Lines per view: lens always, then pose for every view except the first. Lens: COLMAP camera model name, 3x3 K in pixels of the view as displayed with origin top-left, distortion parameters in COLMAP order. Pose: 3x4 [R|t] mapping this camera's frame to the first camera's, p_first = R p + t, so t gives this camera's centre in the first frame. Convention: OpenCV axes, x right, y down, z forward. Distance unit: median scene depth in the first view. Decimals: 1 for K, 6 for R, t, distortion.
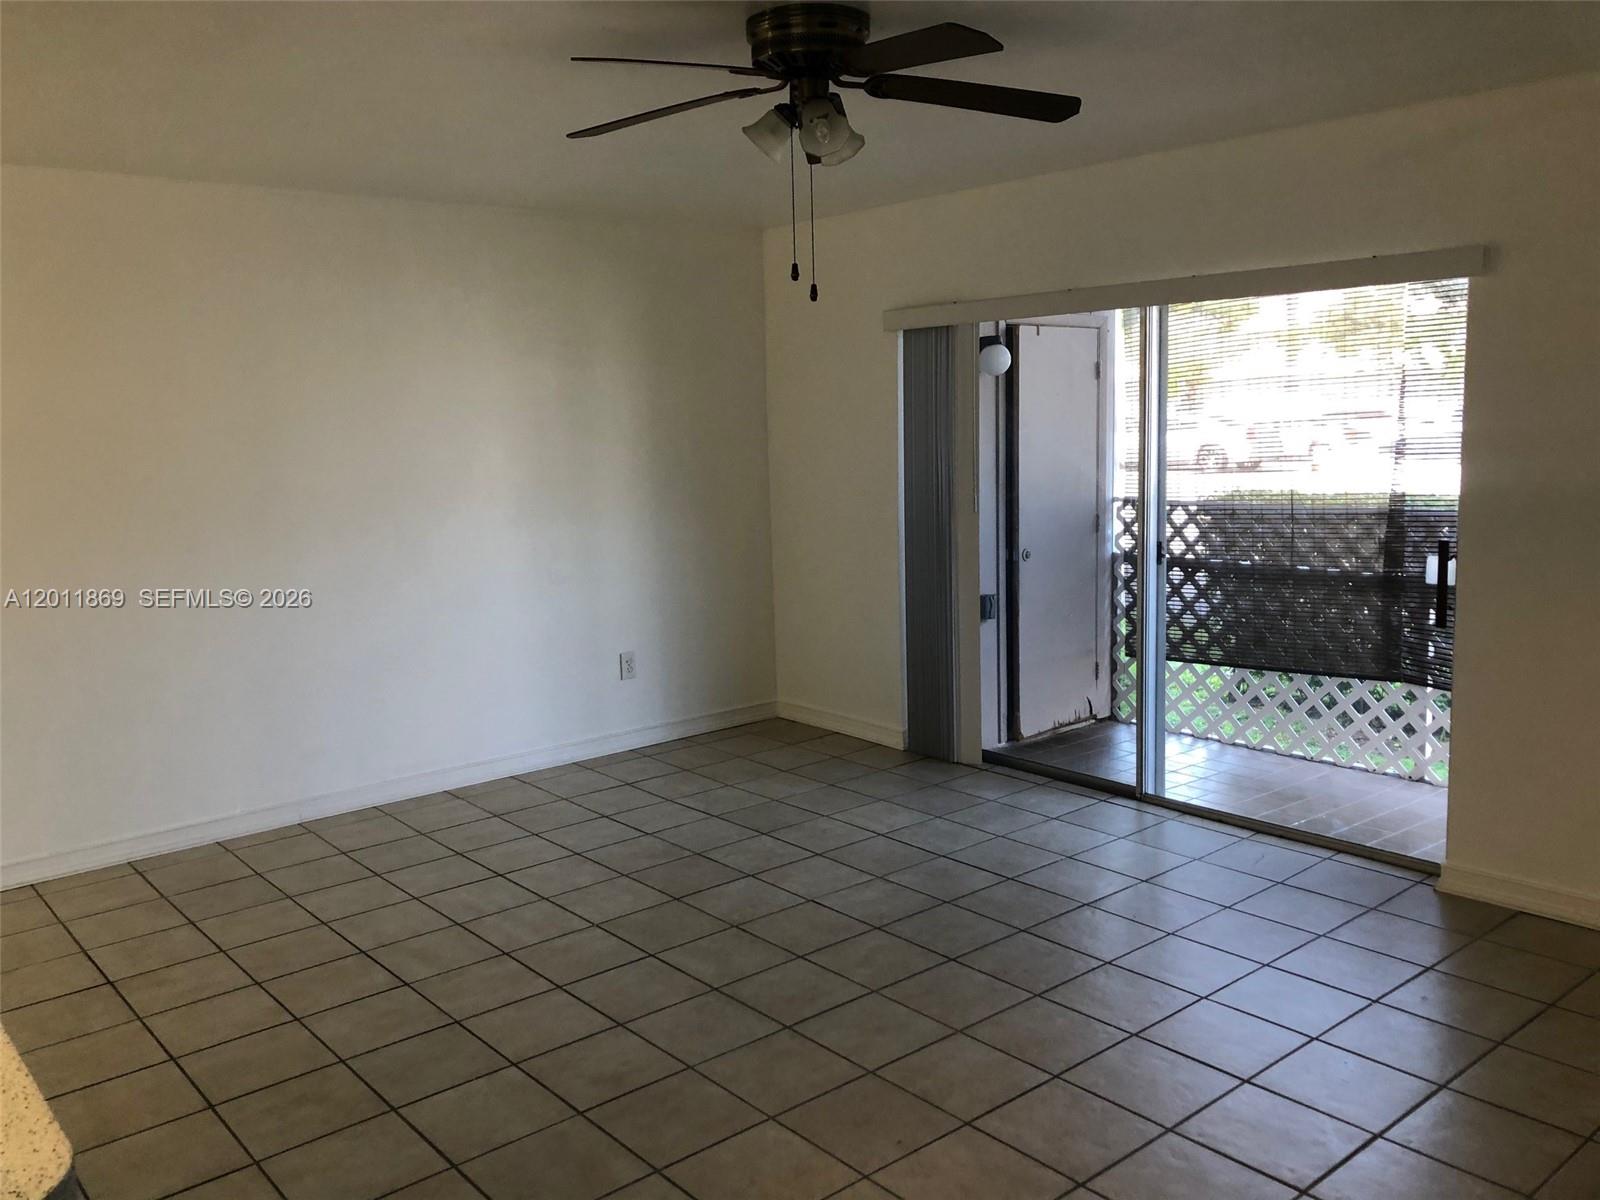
lens RADIAL K [[1300.9, 0, 792.7], [0, 1300.9, 589.6], [0, 0, 1]] dist [-0.000899, 0.001394]
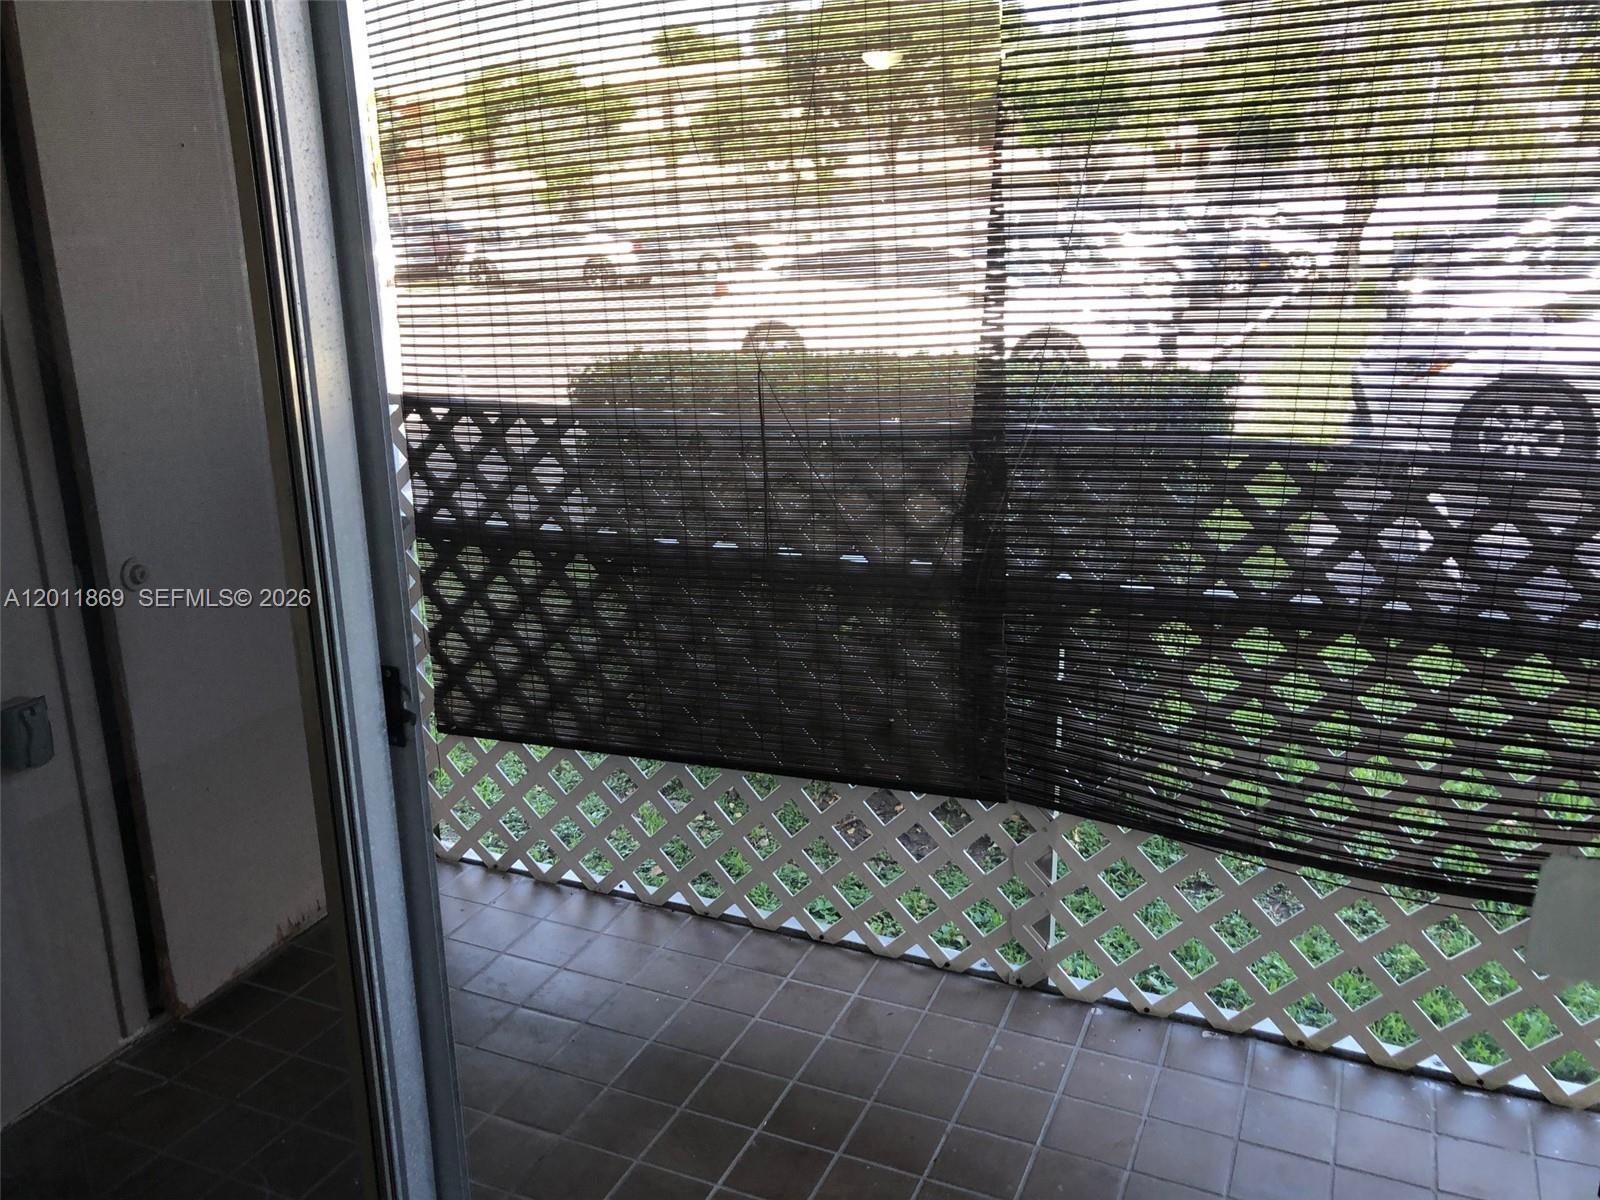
lens RADIAL K [[1300.9, 0, 791.8], [0, 1300.9, 608.6], [0, 0, 1]] dist [-0.000899, 0.001394]
pose [[0.897964, -0.111262, 0.425772, 0.187813], [0.046236, 0.986009, 0.160150, -0.068310], [-0.437634, -0.124123, 0.890545, 0.565477]]
